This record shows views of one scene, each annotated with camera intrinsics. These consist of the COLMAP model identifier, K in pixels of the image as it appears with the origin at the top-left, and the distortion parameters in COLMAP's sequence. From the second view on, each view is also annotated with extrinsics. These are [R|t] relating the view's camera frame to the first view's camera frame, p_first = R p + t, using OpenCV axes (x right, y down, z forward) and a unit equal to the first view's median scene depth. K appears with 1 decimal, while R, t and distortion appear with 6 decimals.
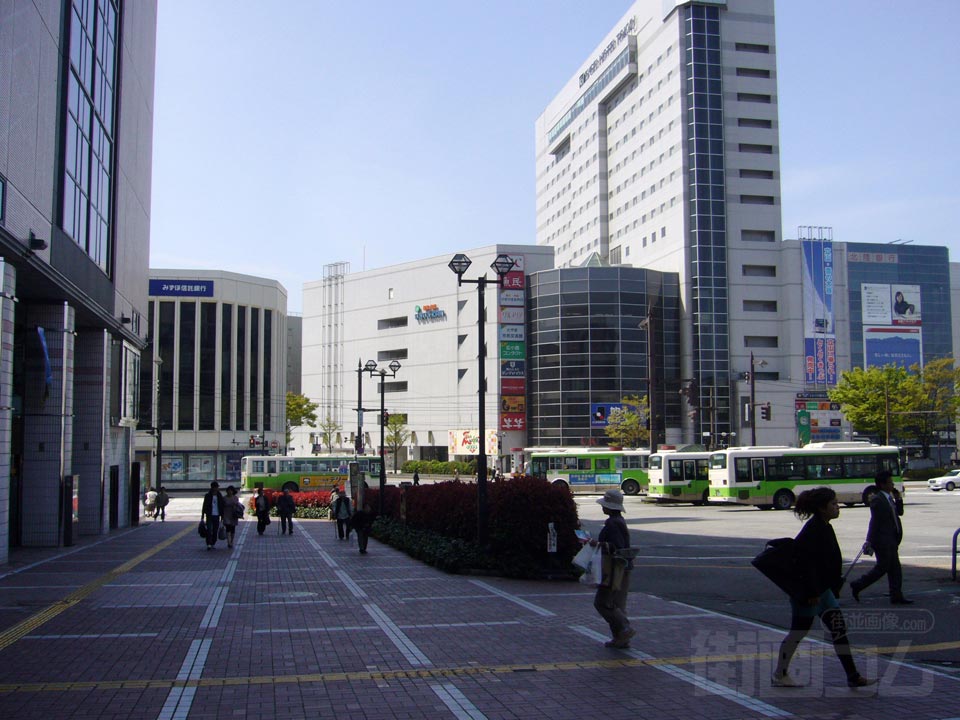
lens RADIAL K [[998.4, 0, 486.0], [0, 998.4, 364.6], [0, 0, 1]] dist [-0.065120, 0.000000]
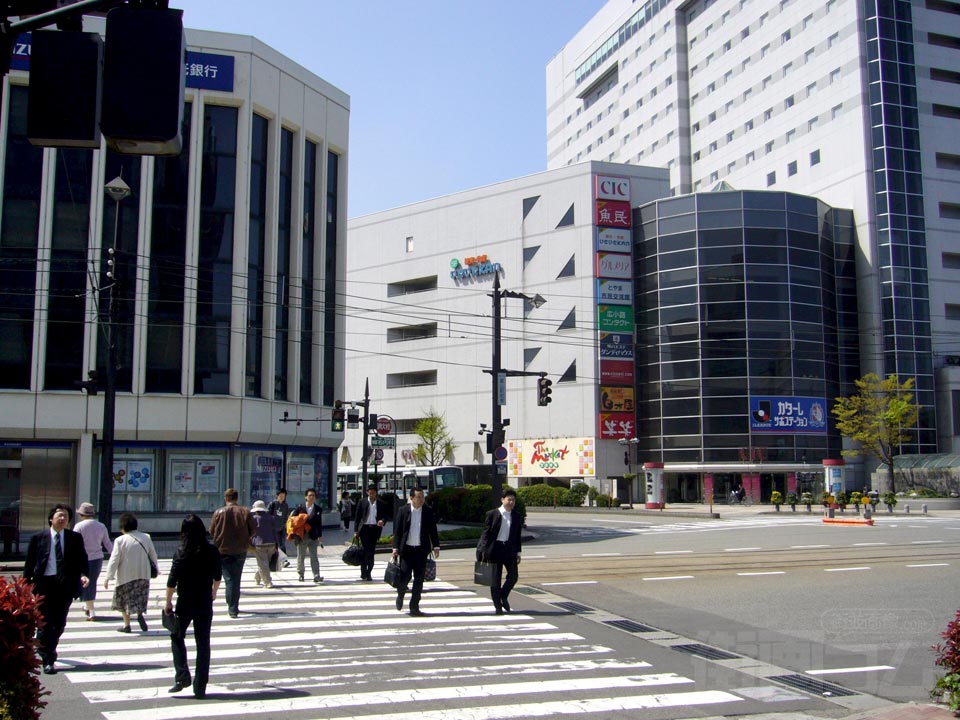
lens RADIAL K [[998.4, 0, 471.1], [0, 998.4, 353.5], [0, 0, 1]] dist [-0.065120, 0.000000]
pose [[0.995332, 0.013933, 0.095495, -0.132689], [-0.009186, 0.998708, -0.049970, 0.043199], [-0.096068, 0.048860, 0.994175, 0.353321]]
